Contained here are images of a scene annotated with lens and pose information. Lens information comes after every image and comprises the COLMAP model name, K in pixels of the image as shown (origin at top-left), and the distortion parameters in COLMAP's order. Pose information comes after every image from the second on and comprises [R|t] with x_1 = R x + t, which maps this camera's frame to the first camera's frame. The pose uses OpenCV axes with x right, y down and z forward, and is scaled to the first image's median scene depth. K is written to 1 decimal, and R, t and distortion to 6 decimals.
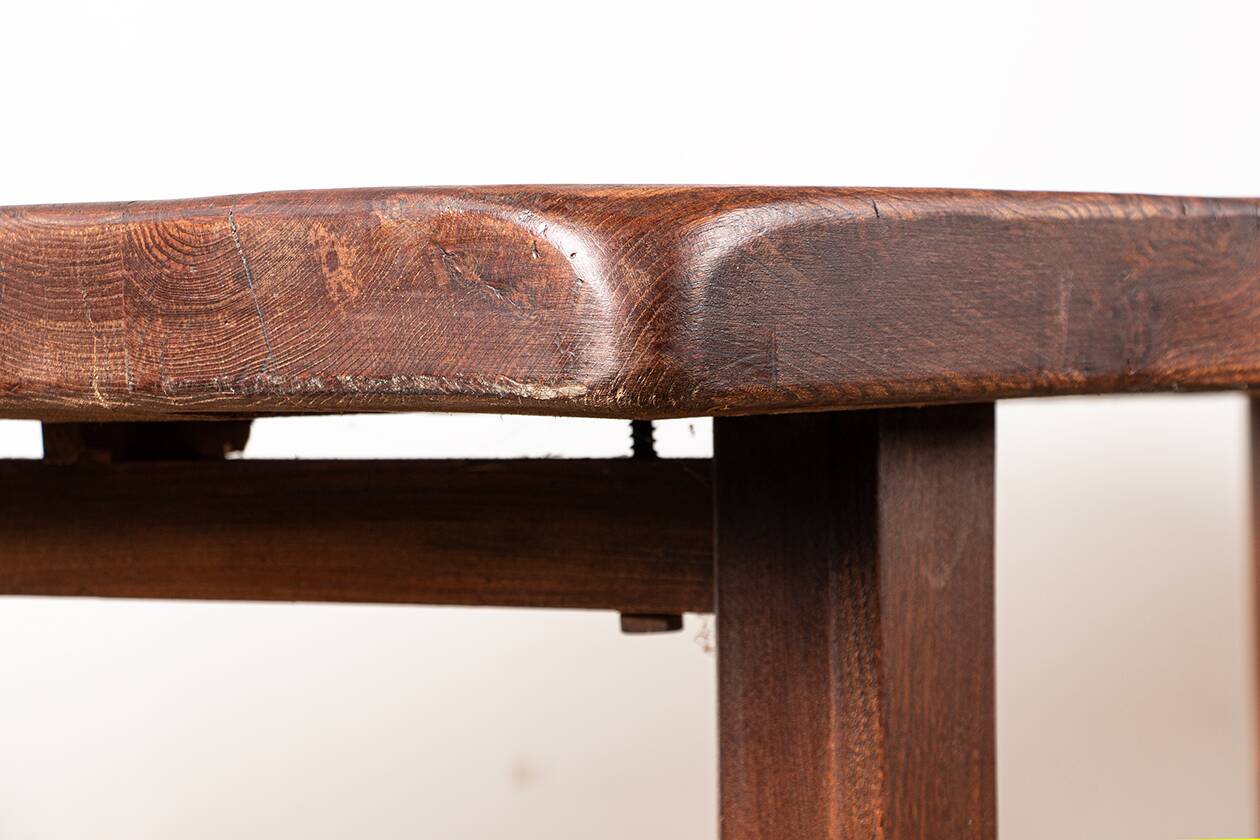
lens RADIAL K [[4144.8, 0, 625.3], [0, 4144.8, 426.5], [0, 0, 1]] dist [0.597736, 0.000000]
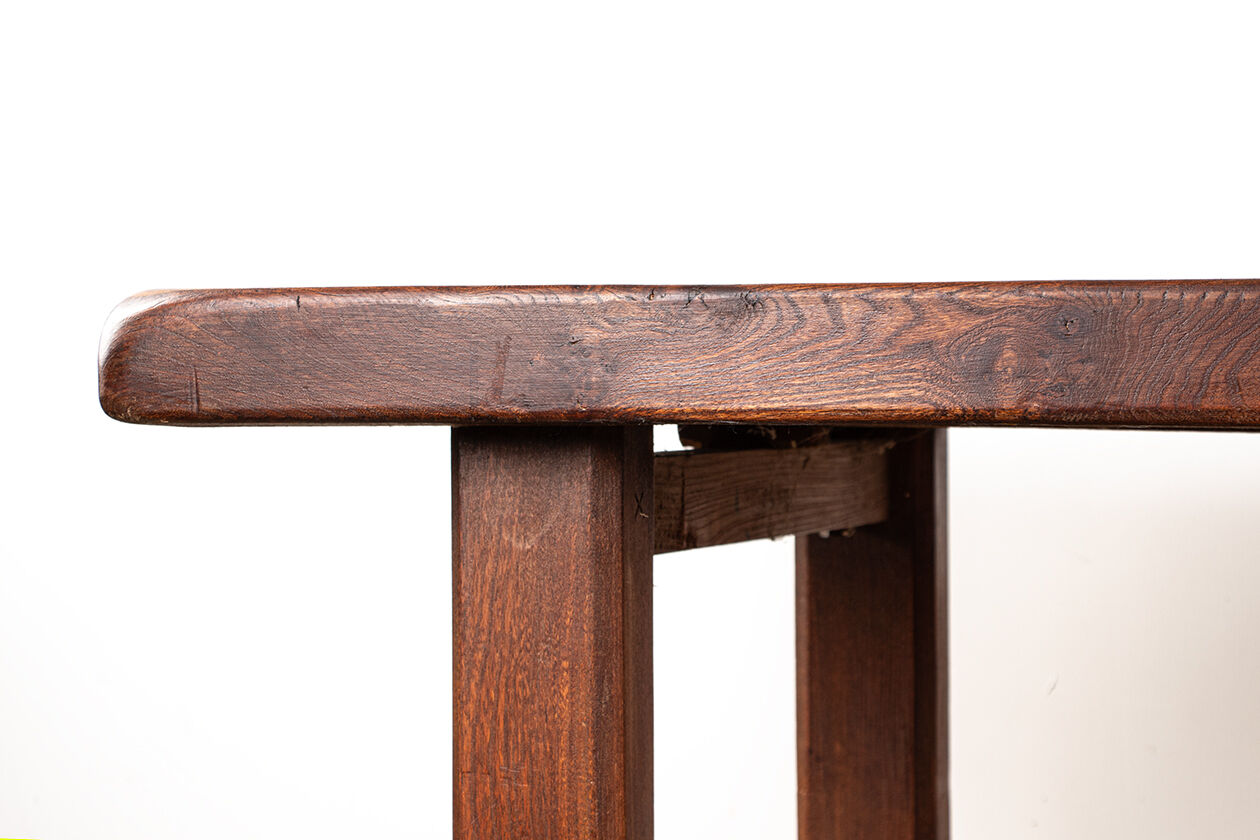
lens RADIAL K [[4144.8, 0, 618.6], [0, 4144.8, 446.6], [0, 0, 1]] dist [0.597736, 0.000000]
pose [[0.302497, 0.041958, -0.952226, 1.514486], [-0.020227, 0.999088, 0.037597, -0.055087], [0.952936, 0.007887, 0.303070, 0.586526]]
